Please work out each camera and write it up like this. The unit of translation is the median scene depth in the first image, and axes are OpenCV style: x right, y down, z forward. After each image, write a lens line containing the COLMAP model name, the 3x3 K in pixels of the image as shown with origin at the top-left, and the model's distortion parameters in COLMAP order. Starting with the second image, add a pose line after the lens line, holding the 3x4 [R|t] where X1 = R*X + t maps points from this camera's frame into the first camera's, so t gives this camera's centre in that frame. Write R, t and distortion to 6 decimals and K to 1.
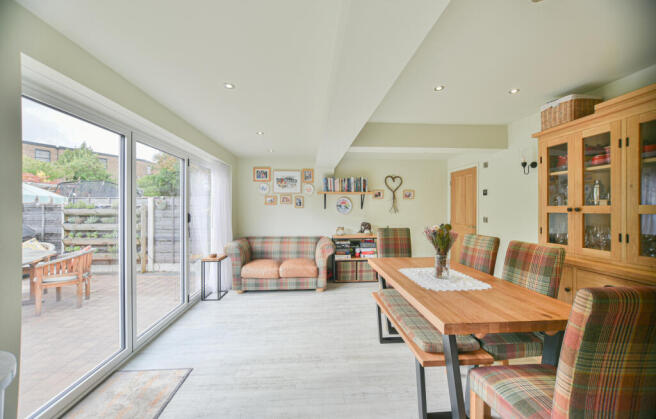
lens RADIAL K [[259.0, 0, 325.7], [0, 259.0, 209.7], [0, 0, 1]] dist [-0.016449, -0.000105]
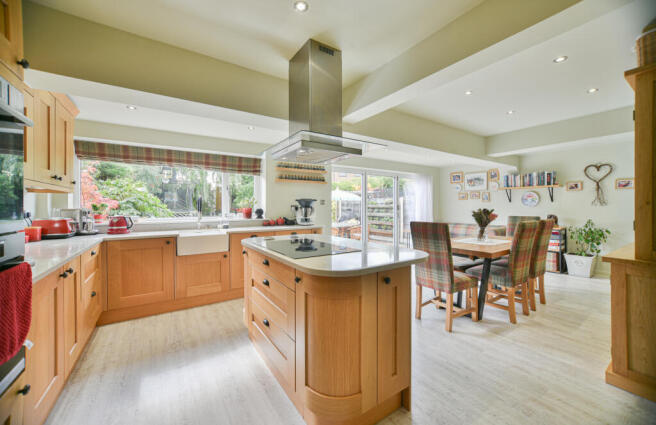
lens RADIAL K [[255.8, 0, 326.7], [0, 255.8, 208.3], [0, 0, 1]] dist [-0.000062, 0.000005]
pose [[0.505919, 0.004067, -0.862572, 0.569042], [-0.001129, 0.999991, 0.004052, 0.020463], [0.862580, -0.001076, 0.505919, -0.273989]]
